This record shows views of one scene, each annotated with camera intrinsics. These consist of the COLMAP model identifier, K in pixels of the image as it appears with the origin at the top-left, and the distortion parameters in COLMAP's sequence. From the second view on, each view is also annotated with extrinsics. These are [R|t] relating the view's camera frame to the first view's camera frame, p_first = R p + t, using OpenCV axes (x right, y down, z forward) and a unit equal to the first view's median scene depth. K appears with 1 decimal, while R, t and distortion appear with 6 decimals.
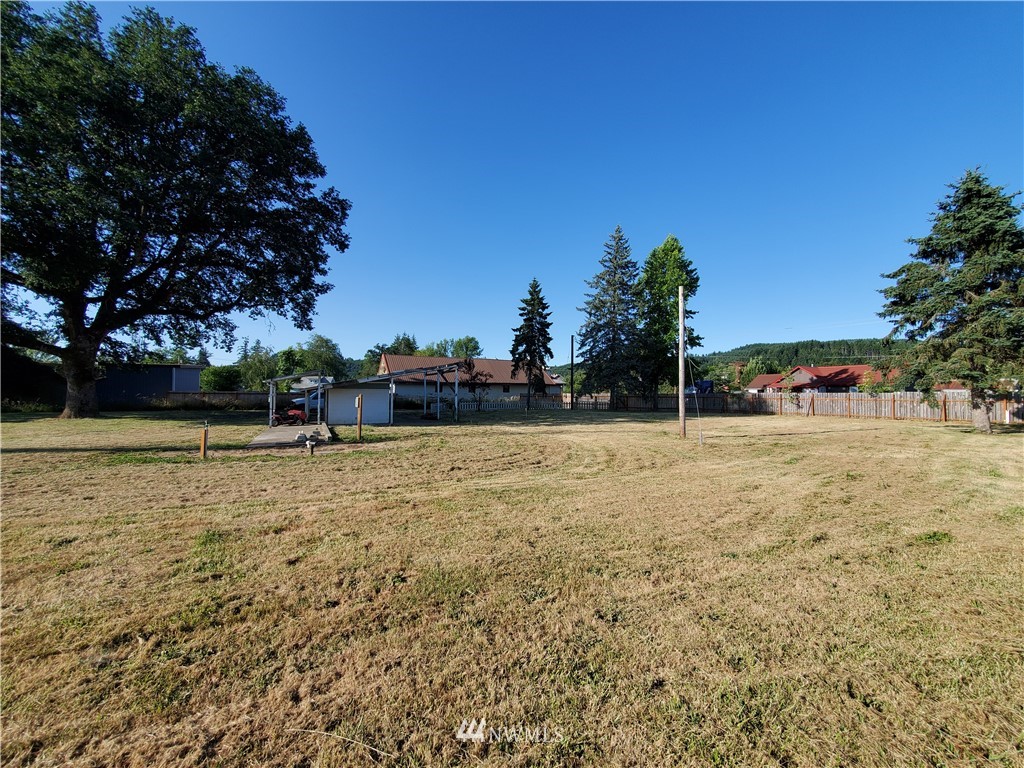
lens RADIAL K [[402.7, 0, 513.1], [0, 402.7, 385.6], [0, 0, 1]] dist [-0.009804, 0.000679]
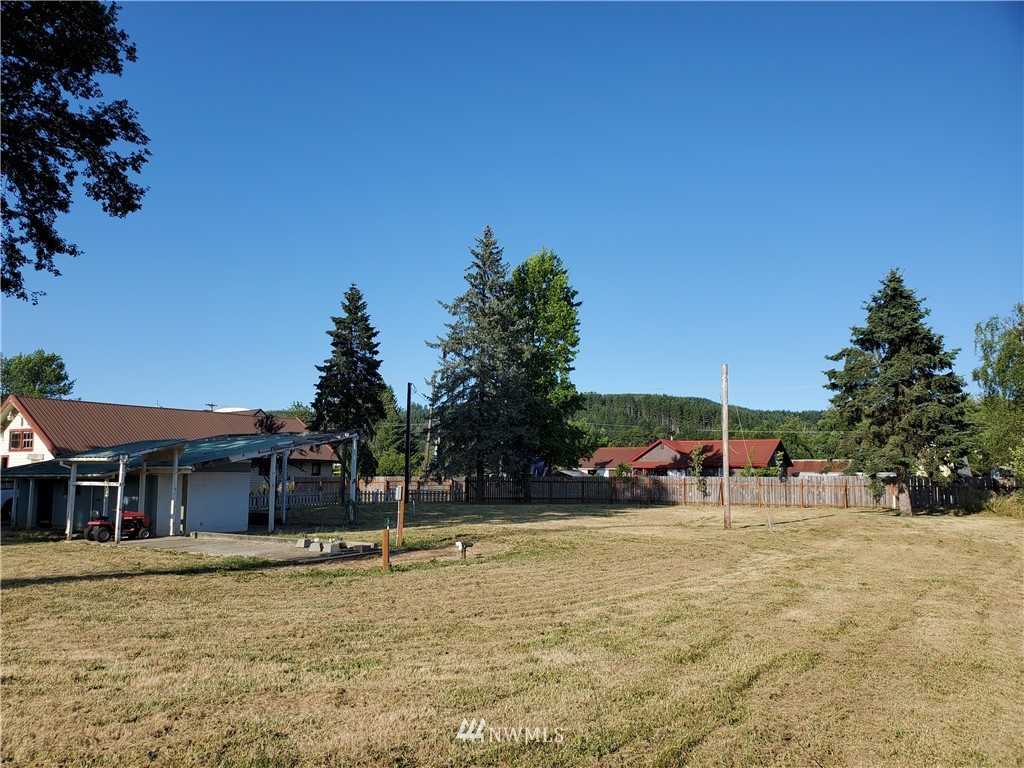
lens RADIAL K [[792.2, 0, 496.5], [0, 792.2, 398.6], [0, 0, 1]] dist [0.050155, -0.062522]
pose [[0.853641, 0.050041, 0.518453, -0.462306], [-0.010958, 0.996879, -0.078177, -0.007792], [-0.520747, 0.061054, 0.851525, -0.139784]]
